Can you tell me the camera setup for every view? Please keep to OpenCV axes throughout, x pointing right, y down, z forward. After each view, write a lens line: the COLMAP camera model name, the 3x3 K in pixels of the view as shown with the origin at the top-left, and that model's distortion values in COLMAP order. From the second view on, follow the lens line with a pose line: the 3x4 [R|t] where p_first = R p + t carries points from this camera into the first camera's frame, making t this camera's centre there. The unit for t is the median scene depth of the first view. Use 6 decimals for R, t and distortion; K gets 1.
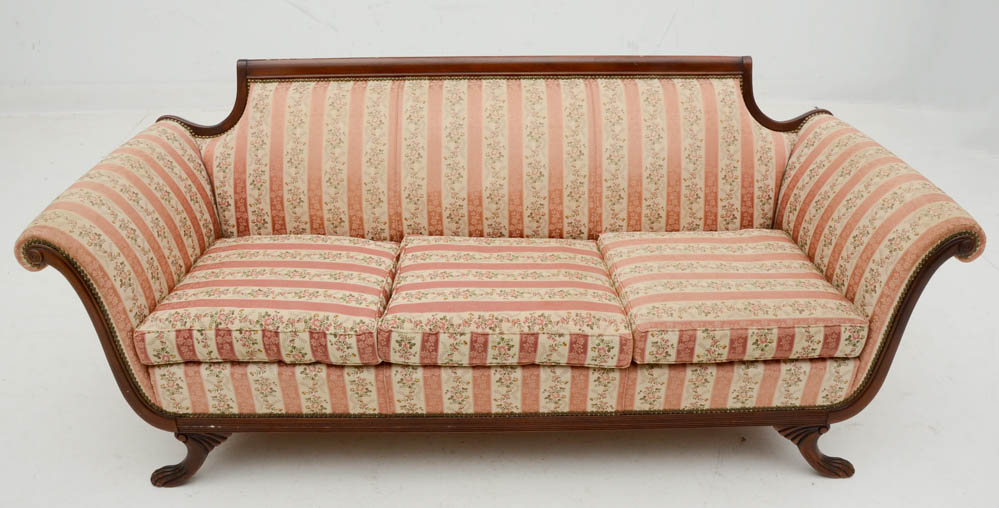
lens RADIAL K [[801.4, 0, 488.0], [0, 801.4, 225.7], [0, 0, 1]] dist [-0.134915, 0.062750]
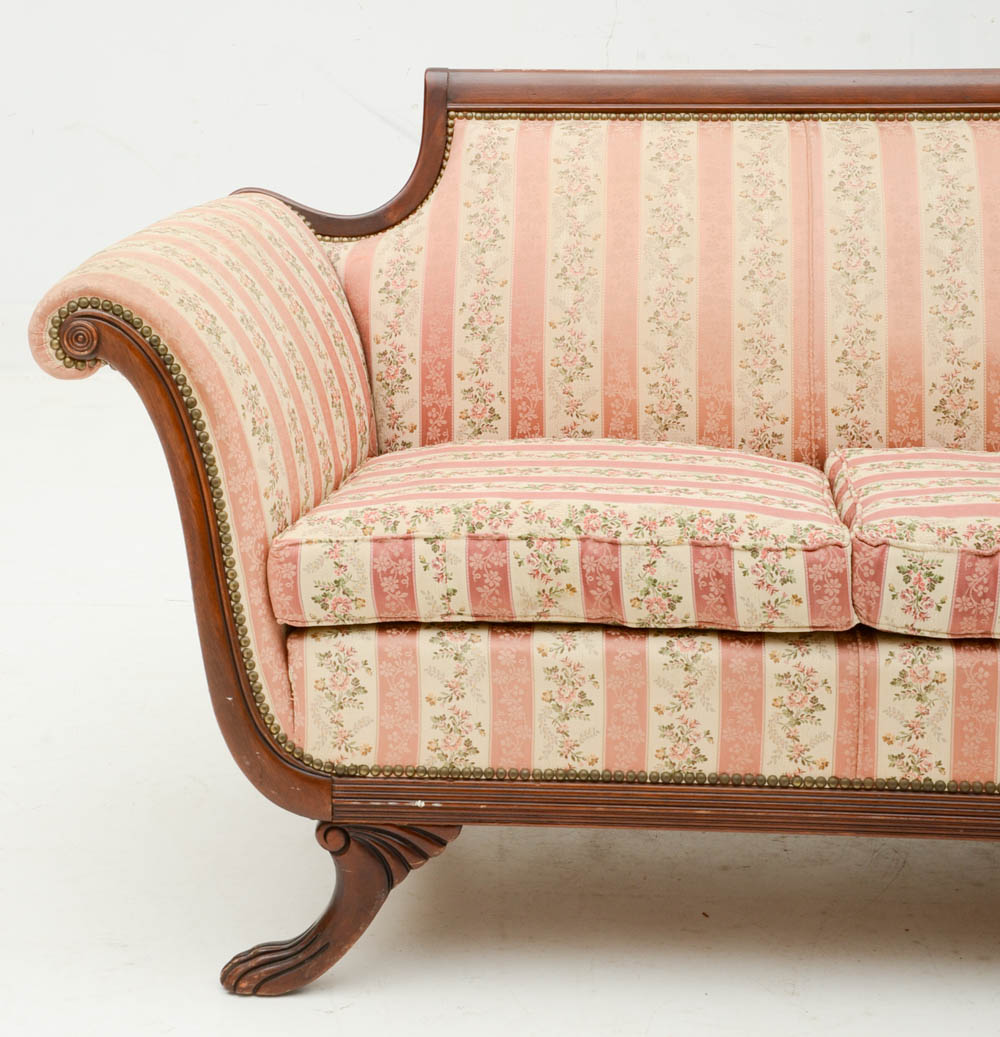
lens RADIAL K [[2323.3, 0, 485.2], [0, 2323.3, 402.7], [0, 0, 1]] dist [0.152778, 0.000000]
pose [[0.997038, 0.018340, -0.074688, -0.231284], [-0.037169, 0.965109, -0.259196, 0.371480], [0.067328, 0.261204, 0.962933, -0.234080]]
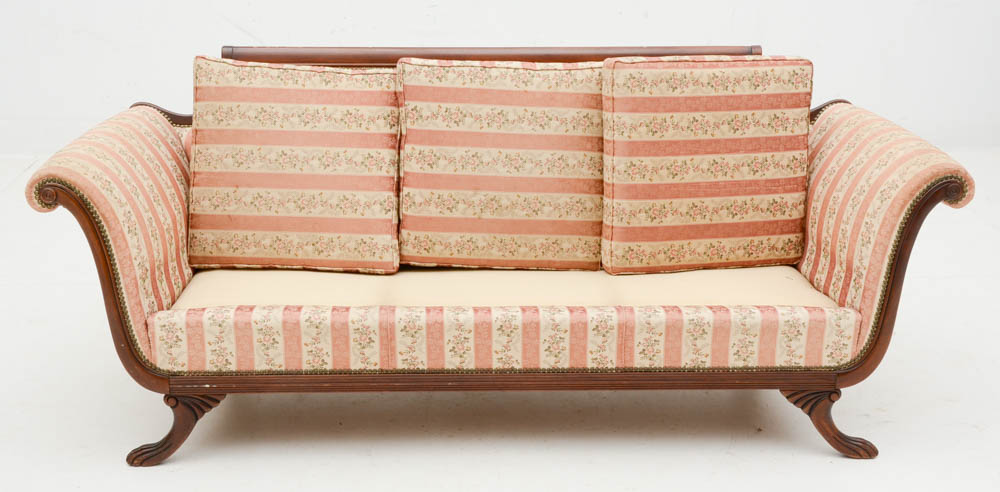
lens RADIAL K [[1308.7, 0, 492.3], [0, 1308.7, 236.6], [0, 0, 1]] dist [0.087585, 0.000000]
pose [[0.999794, 0.003388, 0.020016, -0.029510], [0.000008, 0.985913, -0.167258, 0.349255], [-0.020301, 0.167223, 0.985710, -0.662178]]
